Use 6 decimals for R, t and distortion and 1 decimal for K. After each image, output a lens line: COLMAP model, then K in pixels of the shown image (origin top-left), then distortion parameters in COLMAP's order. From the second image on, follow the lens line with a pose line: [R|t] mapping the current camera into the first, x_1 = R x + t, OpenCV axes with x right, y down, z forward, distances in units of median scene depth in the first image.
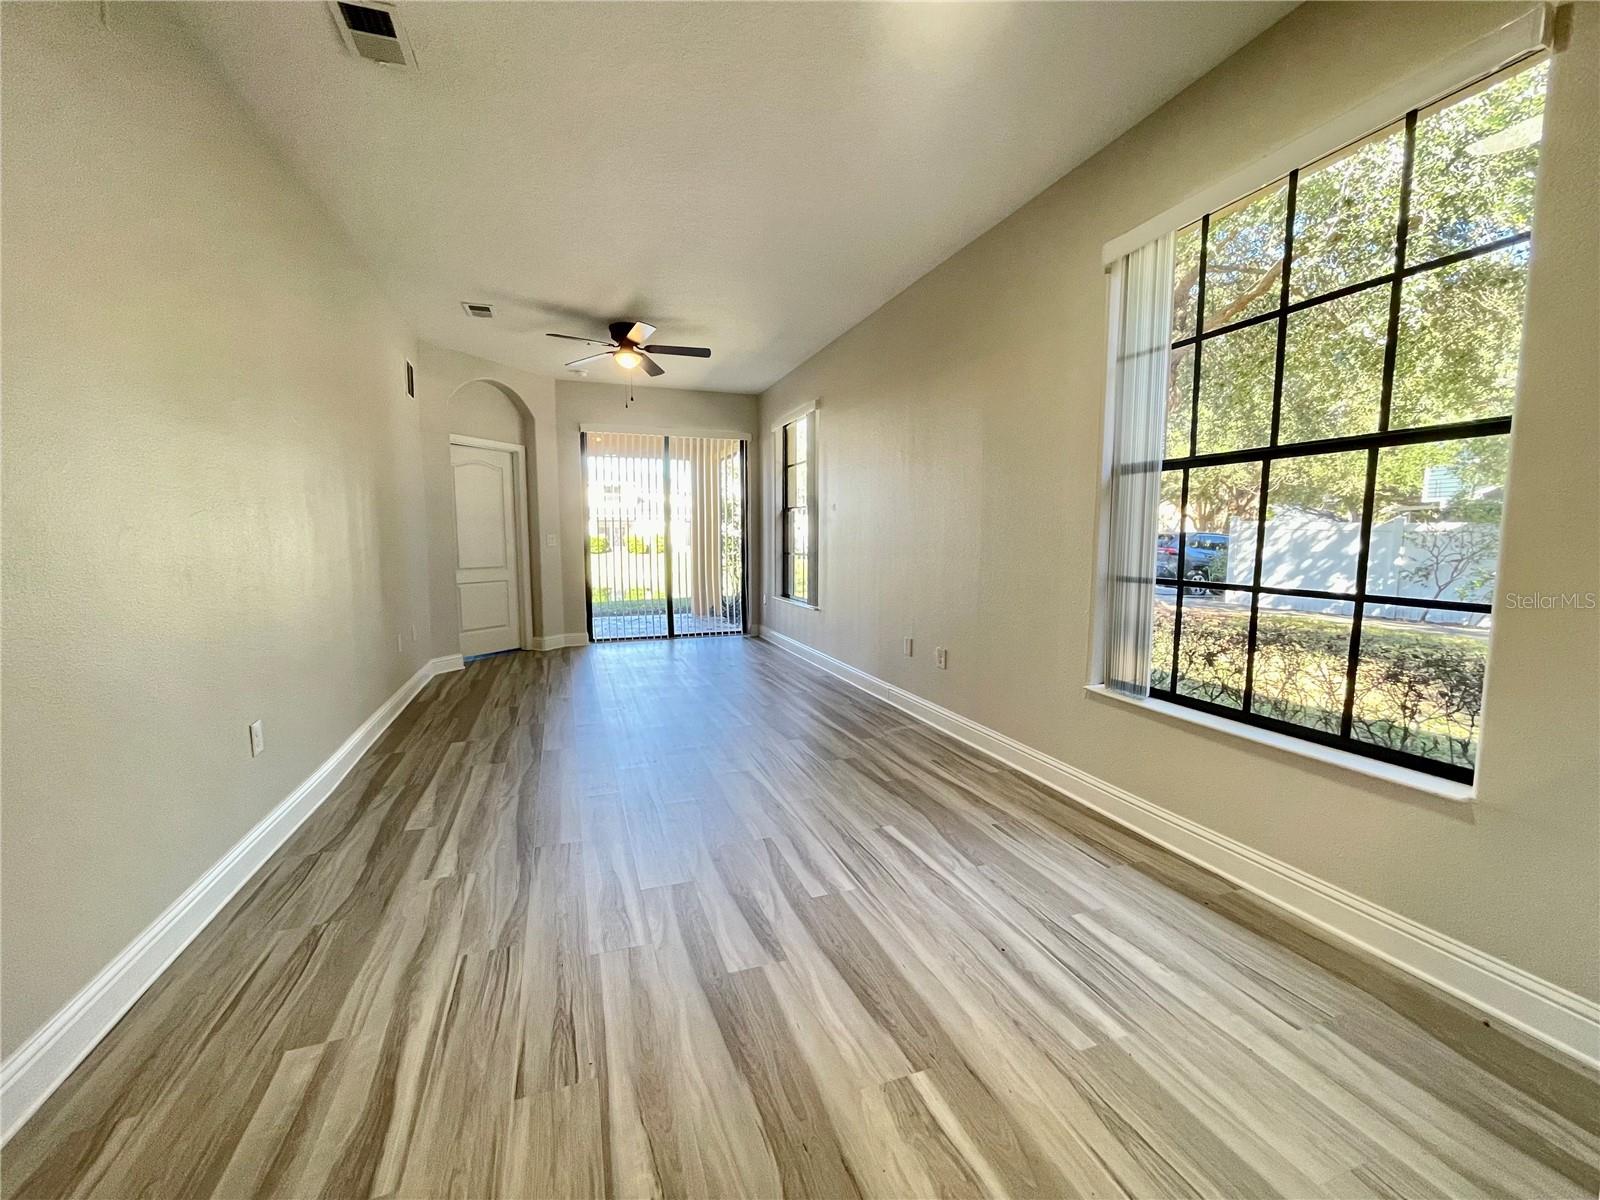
lens RADIAL K [[646.8, 0, 793.8], [0, 646.8, 600.0], [0, 0, 1]] dist [-0.002231, 0.001137]
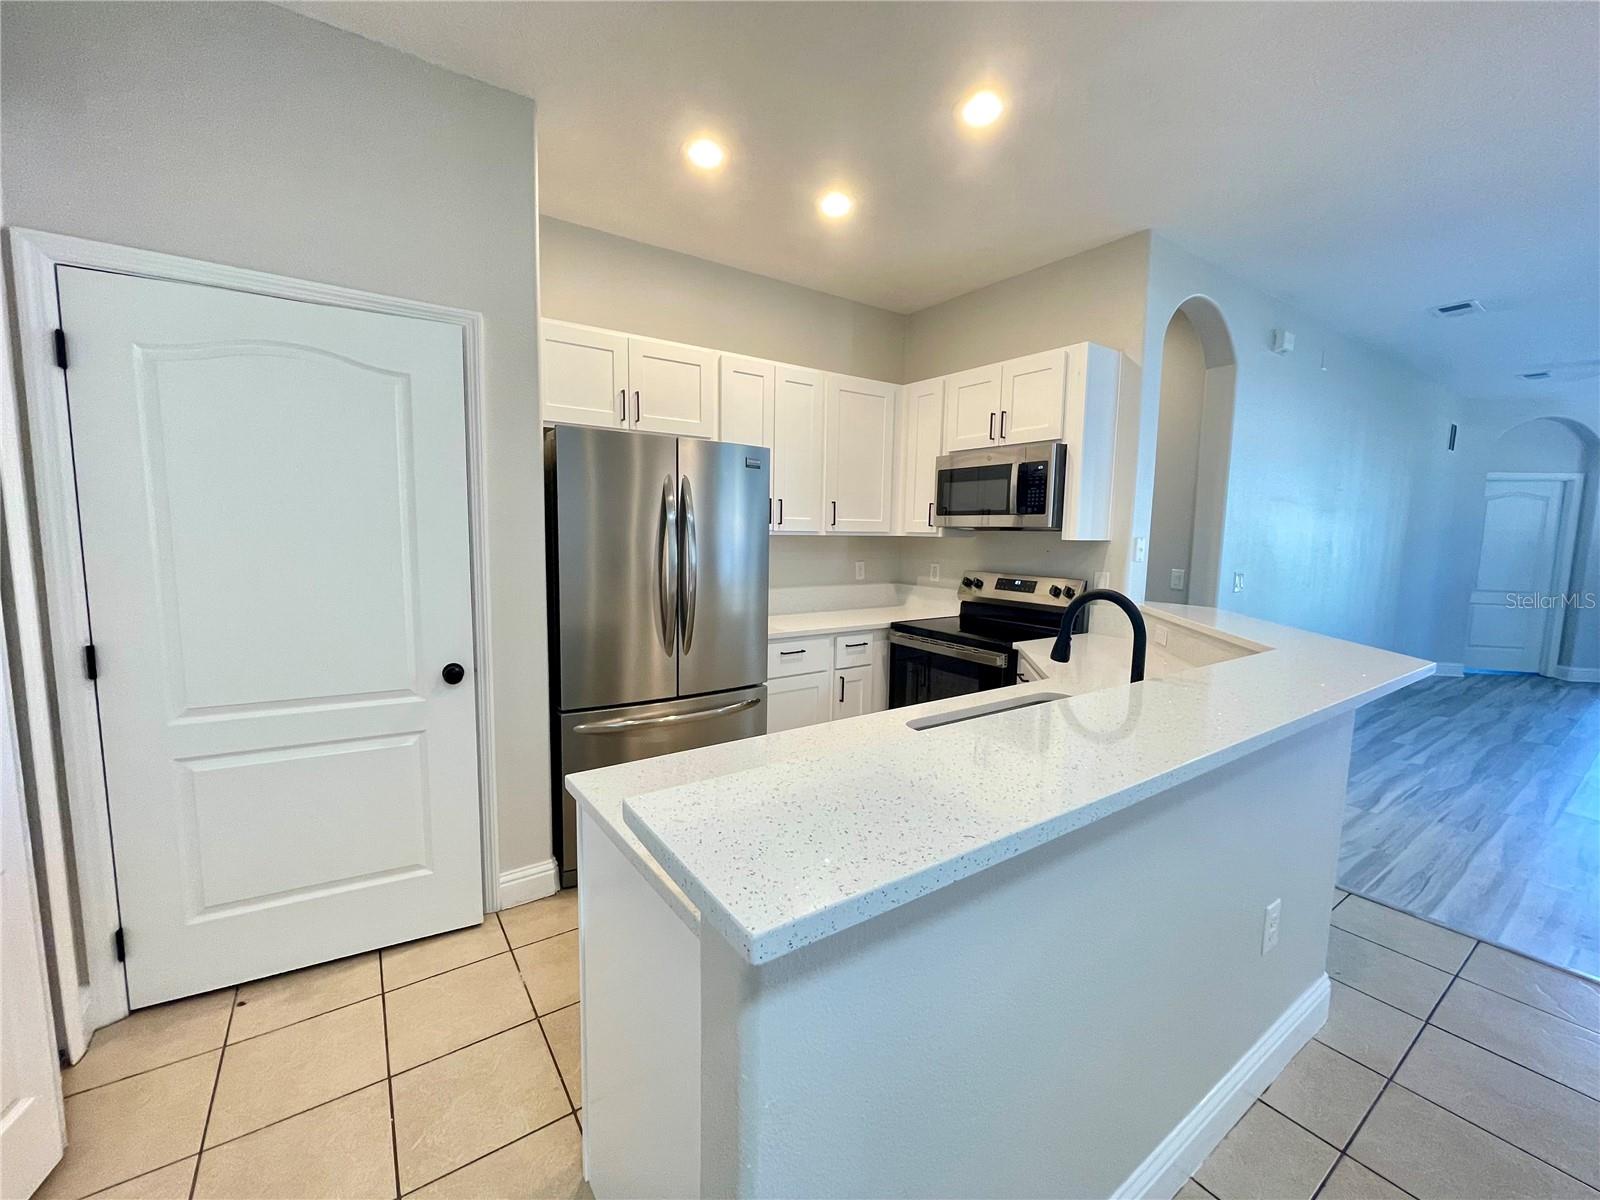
lens RADIAL K [[646.8, 0, 794.7], [0, 646.8, 598.2], [0, 0, 1]] dist [-0.002231, 0.001137]
pose [[0.260249, 0.106466, -0.959654, 0.482438], [-0.112324, 0.990492, 0.079427, 0.018813], [0.958986, 0.087121, 0.269734, -0.830490]]
